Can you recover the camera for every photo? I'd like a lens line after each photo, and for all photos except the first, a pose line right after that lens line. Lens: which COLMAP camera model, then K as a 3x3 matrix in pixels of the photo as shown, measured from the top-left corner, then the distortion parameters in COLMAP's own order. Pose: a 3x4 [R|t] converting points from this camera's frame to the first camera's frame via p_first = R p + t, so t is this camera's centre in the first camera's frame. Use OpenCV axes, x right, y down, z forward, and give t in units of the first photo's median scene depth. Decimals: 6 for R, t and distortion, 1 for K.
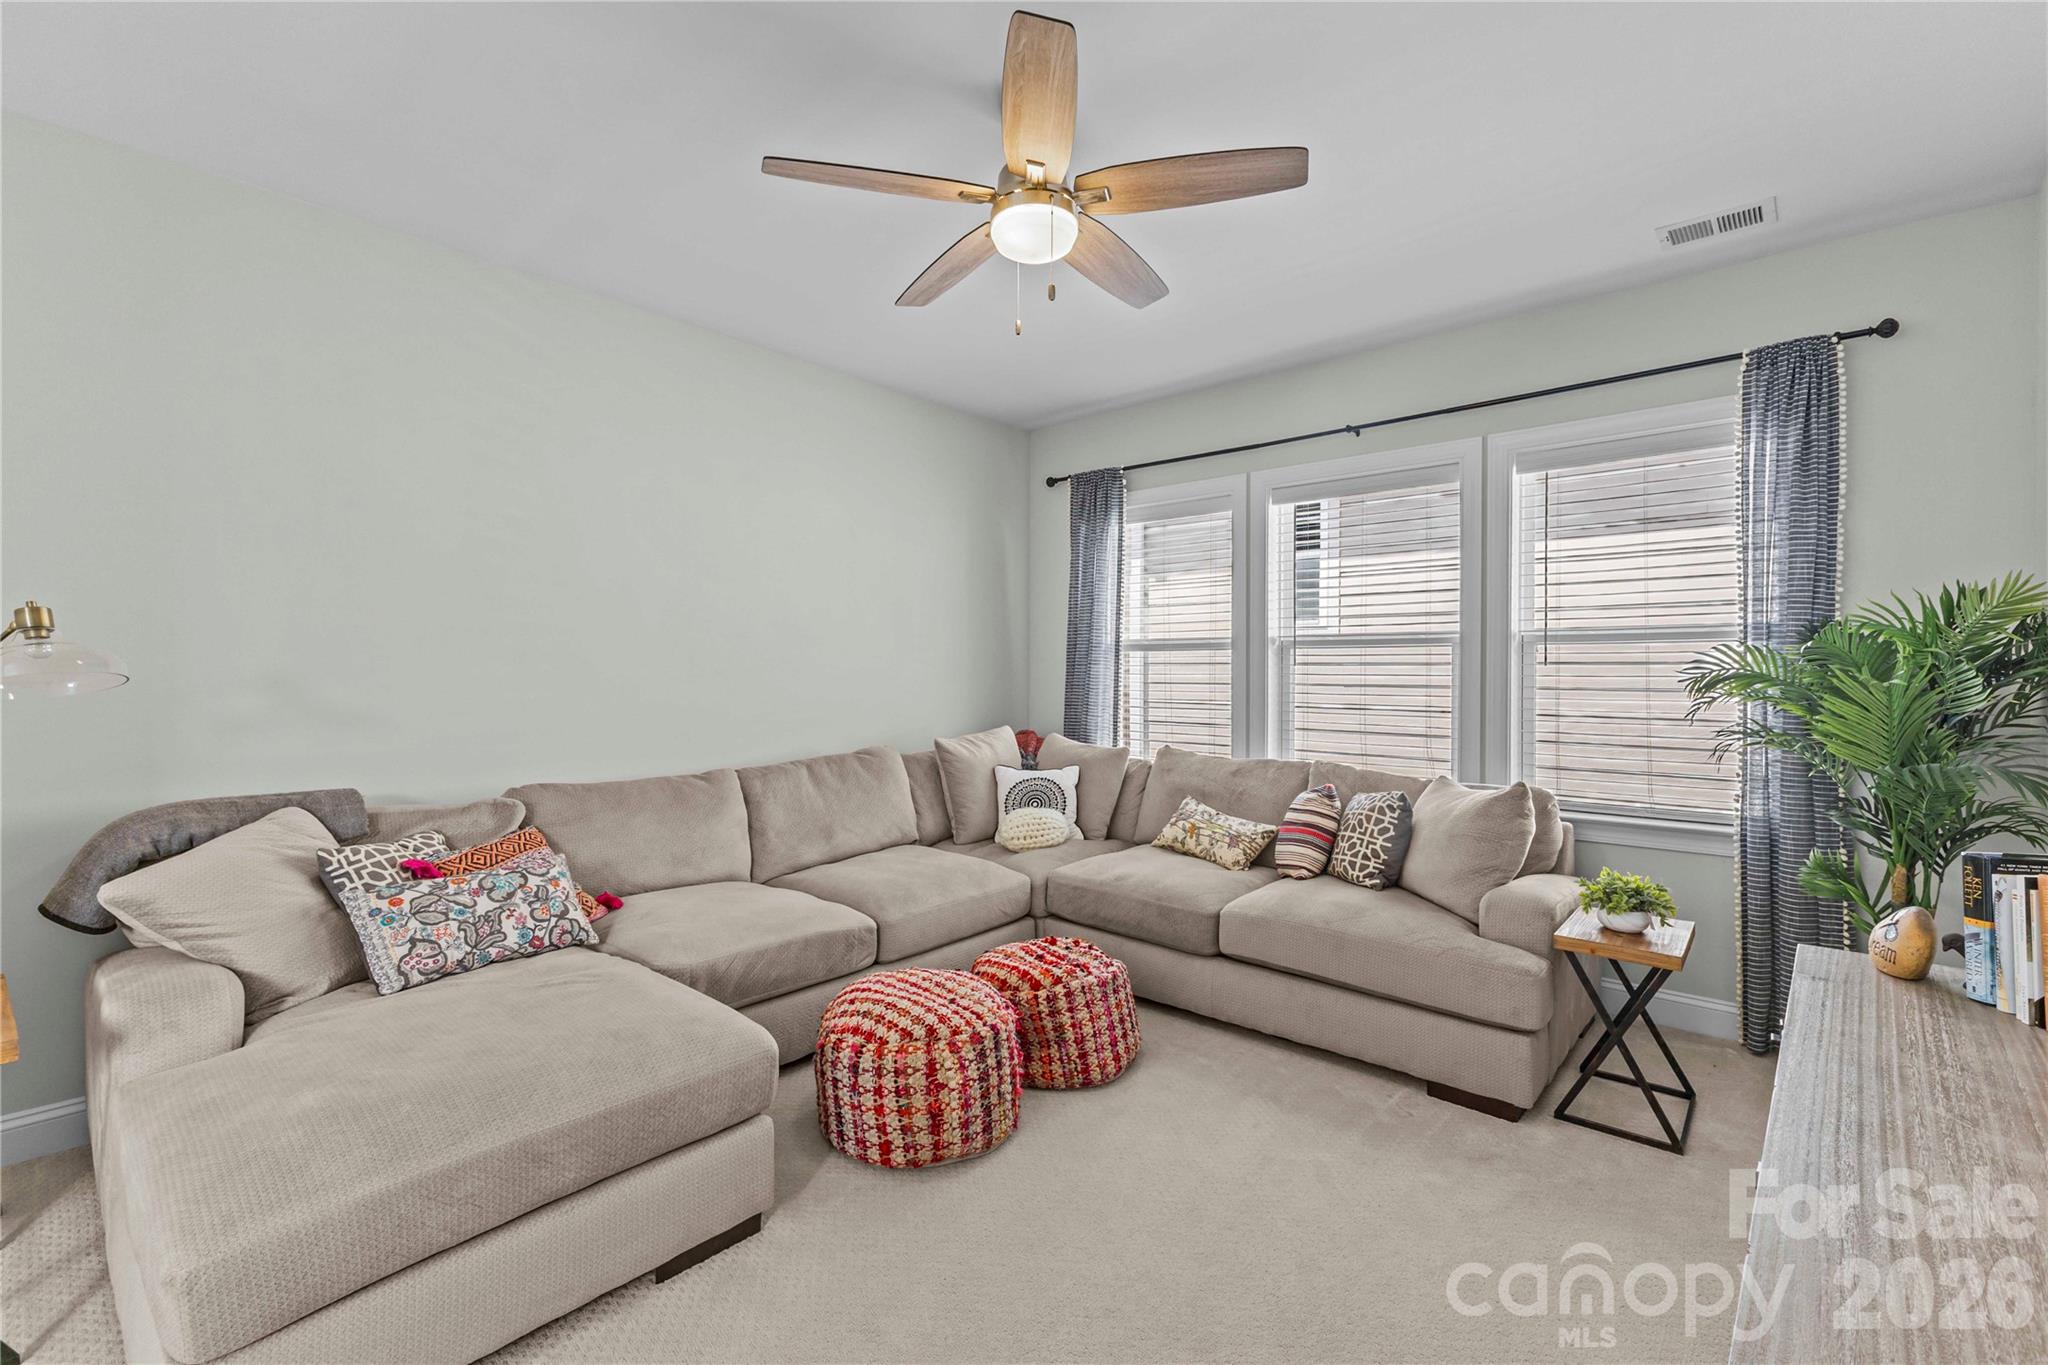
lens RADIAL K [[880.8, 0, 1026.1], [0, 880.8, 677.8], [0, 0, 1]] dist [0.006178, -0.000029]
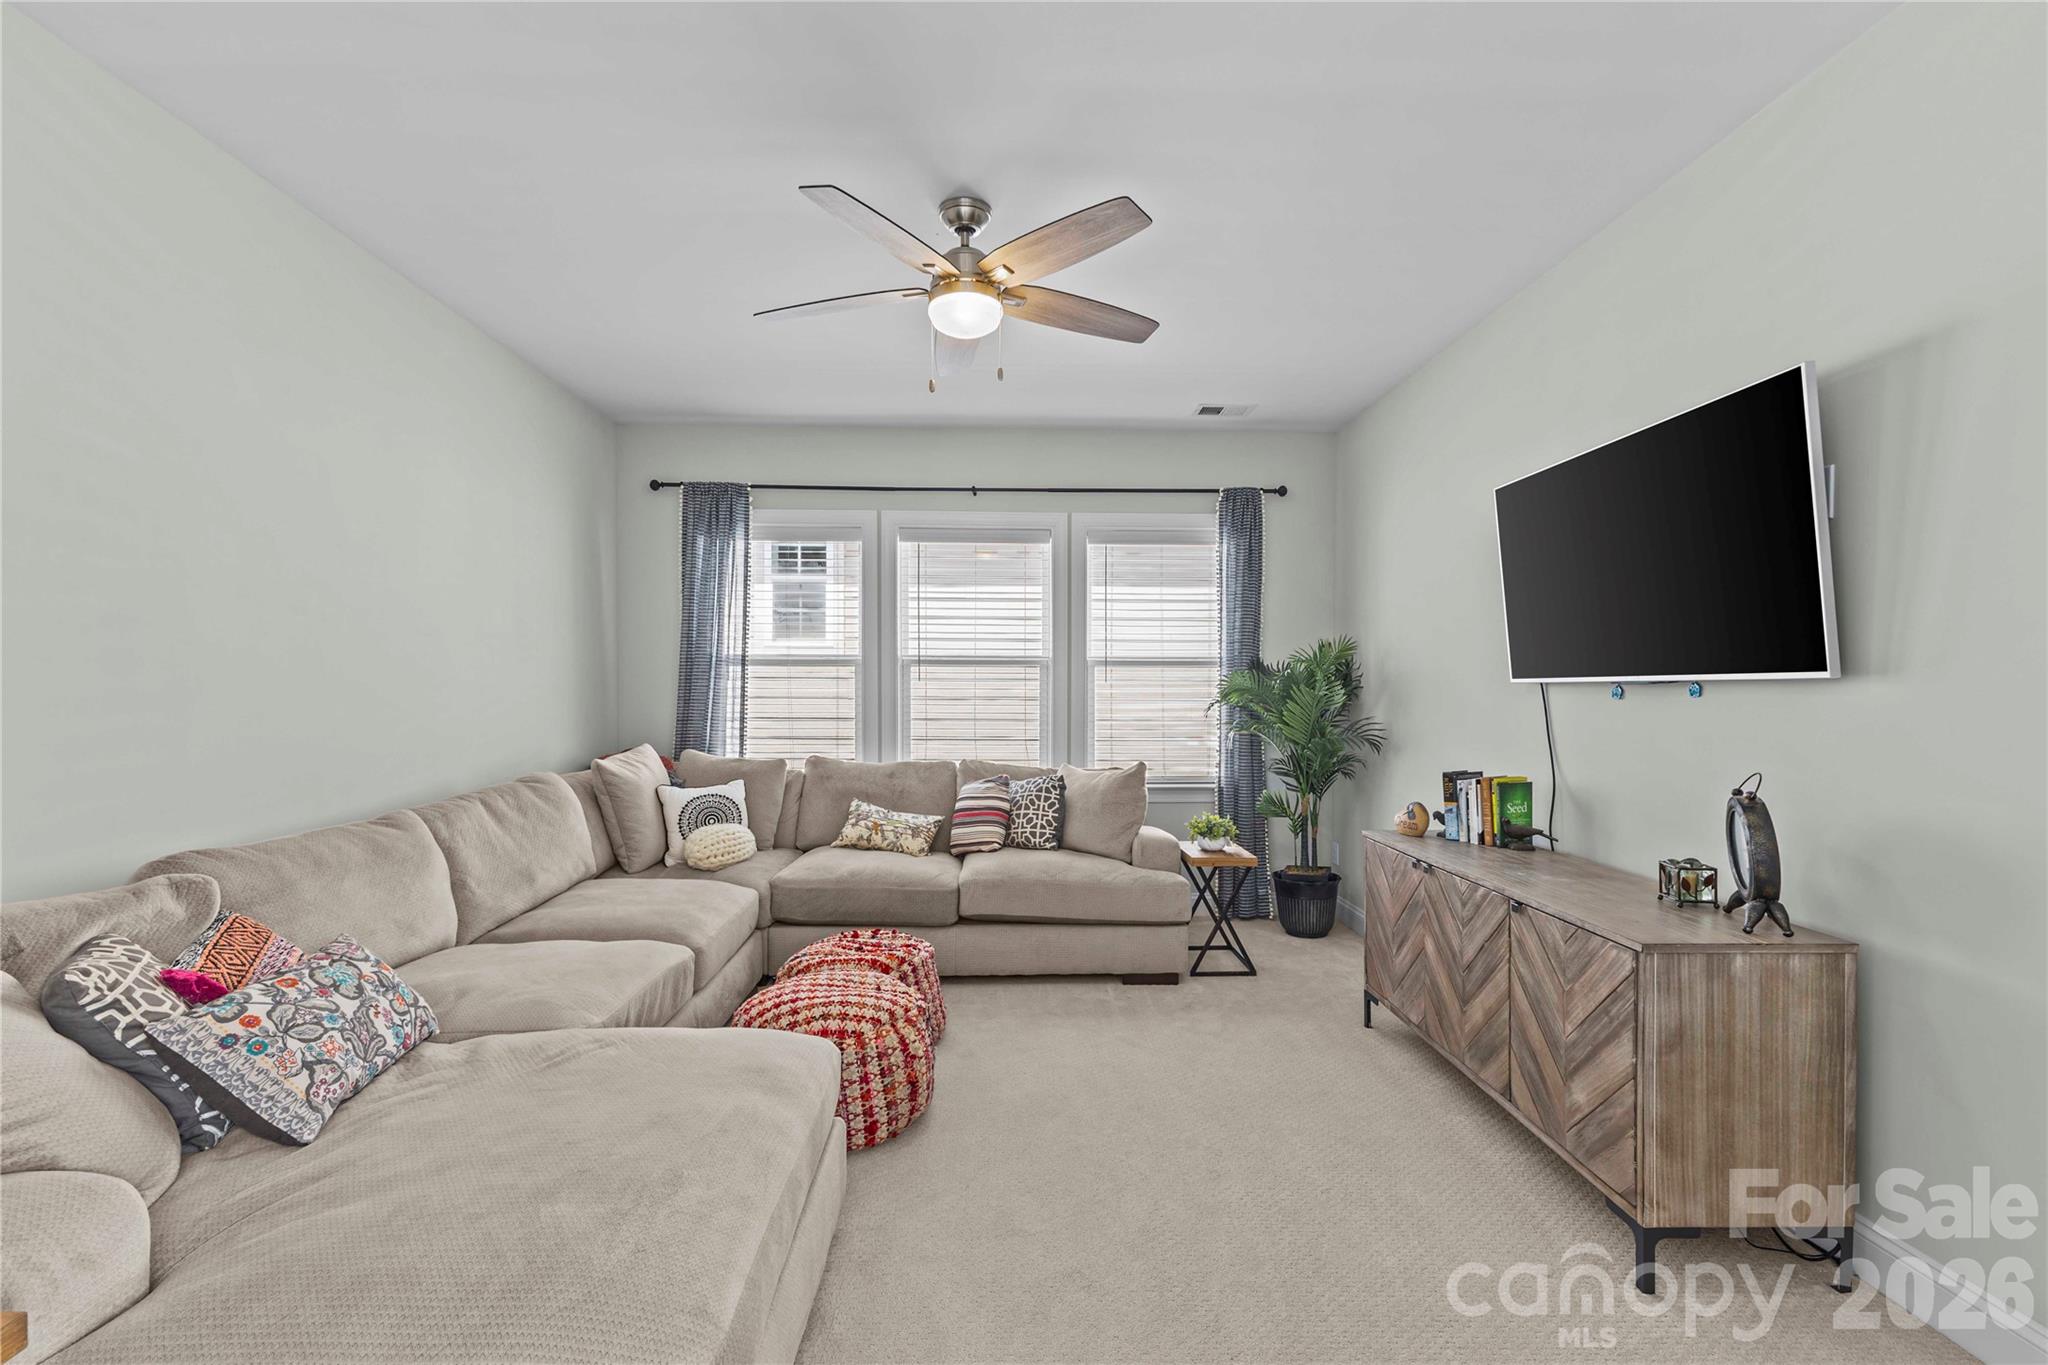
lens RADIAL K [[879.7, 0, 1022.0], [0, 879.7, 698.3], [0, 0, 1]] dist [0.005274, 0.000348]
pose [[0.734287, -0.008975, 0.678780, -0.569146], [0.003255, 0.999948, 0.009701, -0.002588], [-0.678832, -0.004914, 0.734278, 0.065647]]
